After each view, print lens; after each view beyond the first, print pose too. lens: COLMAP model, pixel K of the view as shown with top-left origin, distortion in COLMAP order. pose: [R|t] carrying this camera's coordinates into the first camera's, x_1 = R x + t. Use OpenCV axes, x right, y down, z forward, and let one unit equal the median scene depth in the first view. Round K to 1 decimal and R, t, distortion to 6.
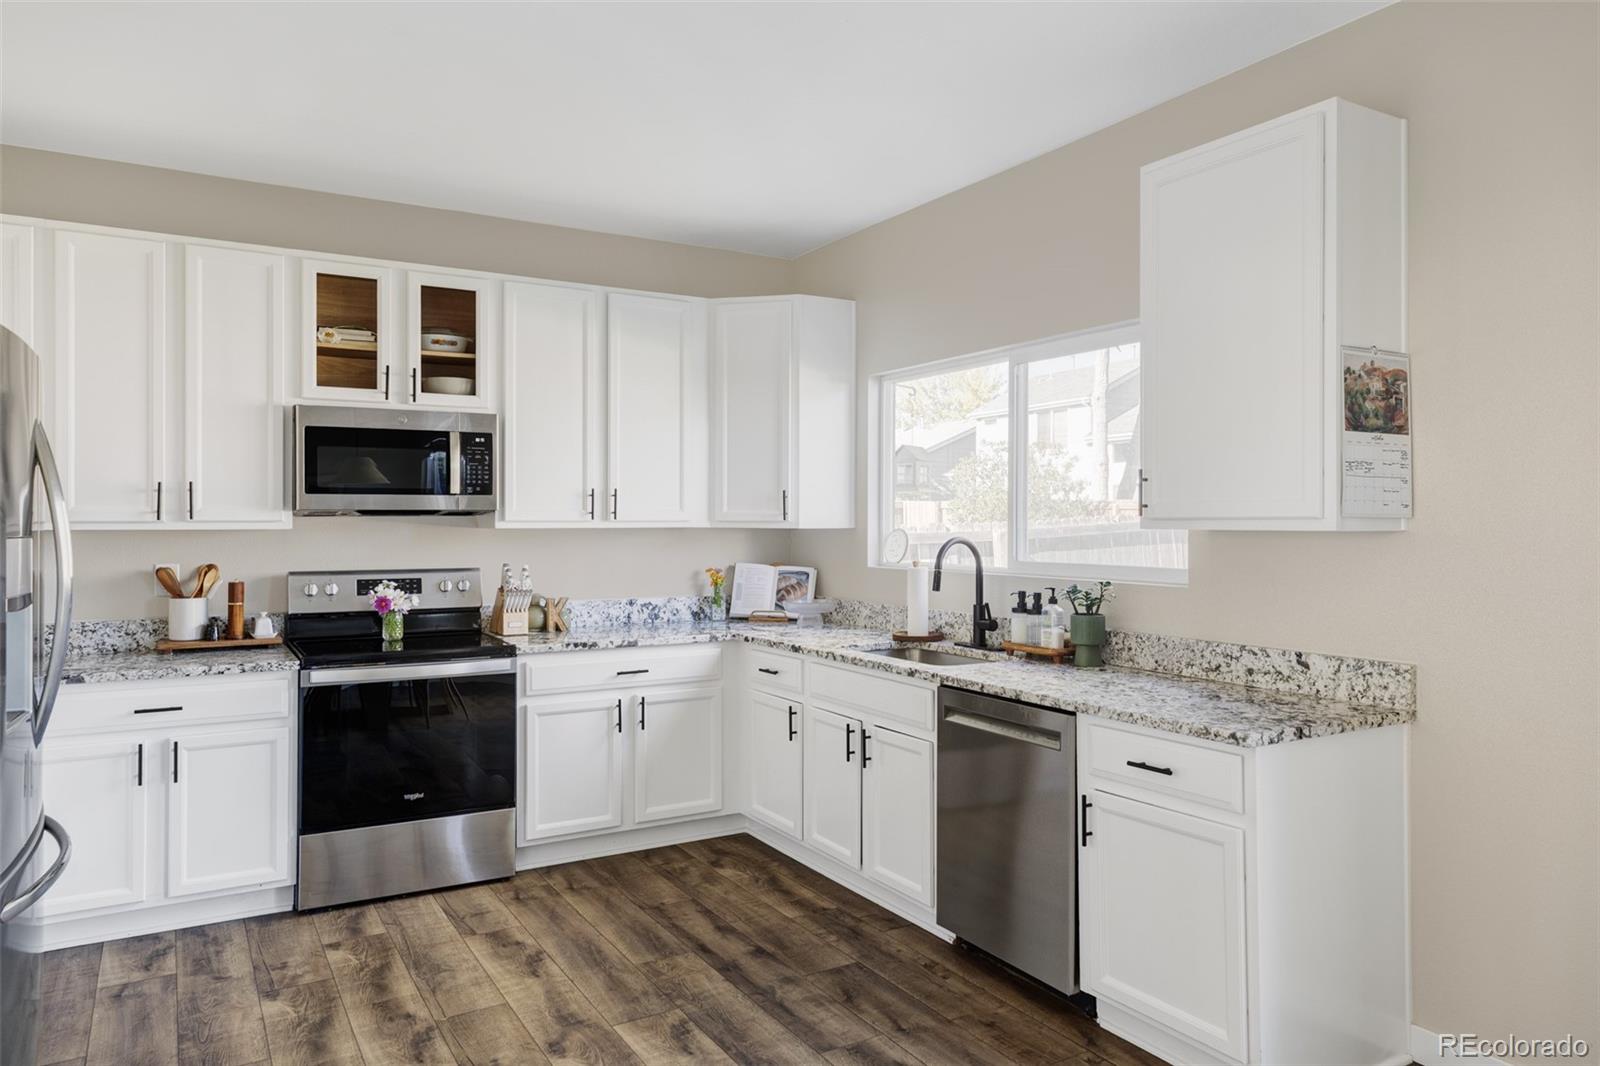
lens RADIAL K [[1074.1, 0, 802.3], [0, 1074.1, 516.3], [0, 0, 1]] dist [0.016300, 0.000180]
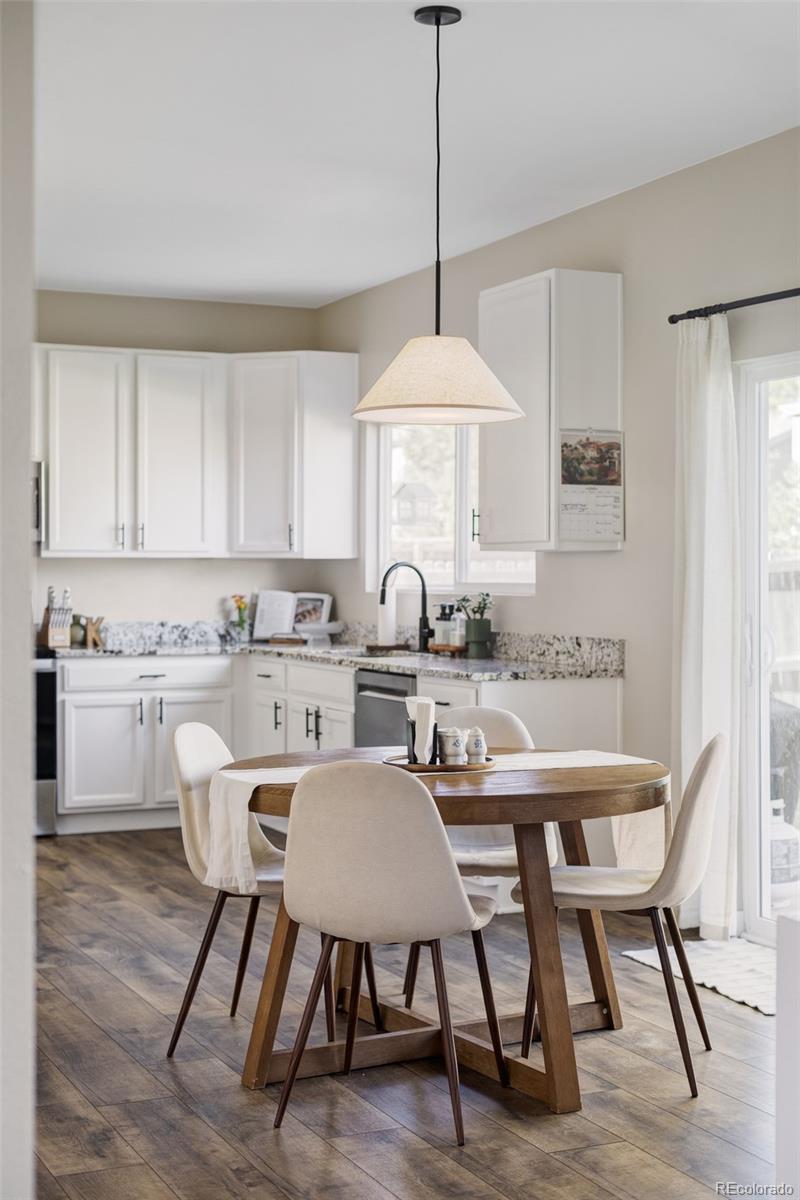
lens RADIAL K [[1733.3, 0, 400.0], [0, 1733.3, 600.0], [0, 0, 1]] dist [-0.022726, -0.030033]
pose [[0.994420, 0.001464, -0.105487, 0.344945], [0.000629, 0.999804, 0.019803, 0.023607], [0.105495, -0.019759, 0.994223, -0.959199]]
